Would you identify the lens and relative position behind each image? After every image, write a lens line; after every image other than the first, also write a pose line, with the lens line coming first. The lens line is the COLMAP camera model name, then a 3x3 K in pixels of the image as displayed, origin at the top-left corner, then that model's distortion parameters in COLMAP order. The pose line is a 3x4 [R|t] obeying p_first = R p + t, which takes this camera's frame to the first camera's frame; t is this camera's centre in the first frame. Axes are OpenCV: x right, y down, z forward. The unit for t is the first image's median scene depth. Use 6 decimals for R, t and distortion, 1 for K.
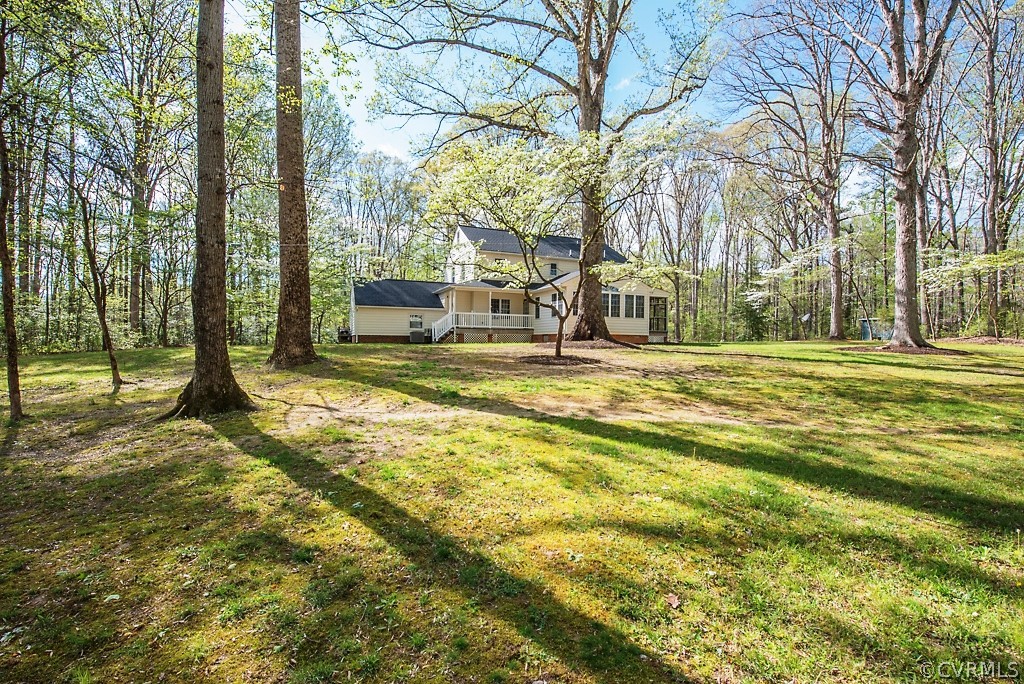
lens RADIAL K [[445.4, 0, 510.3], [0, 445.4, 339.8], [0, 0, 1]] dist [-0.006341, -0.000731]
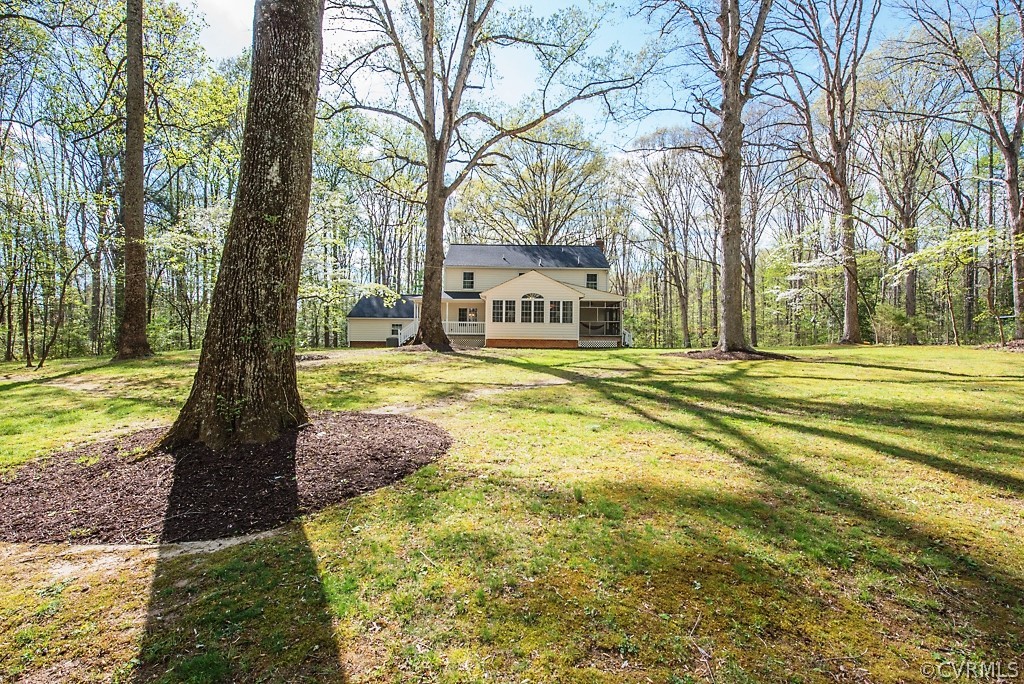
lens RADIAL K [[445.4, 0, 511.1], [0, 445.4, 342.0], [0, 0, 1]] dist [-0.006341, -0.000731]
pose [[0.913987, -0.000763, -0.405742, 0.586295], [-0.008441, 0.999746, -0.020896, 0.017573], [0.405655, 0.022523, 0.913749, 0.008114]]
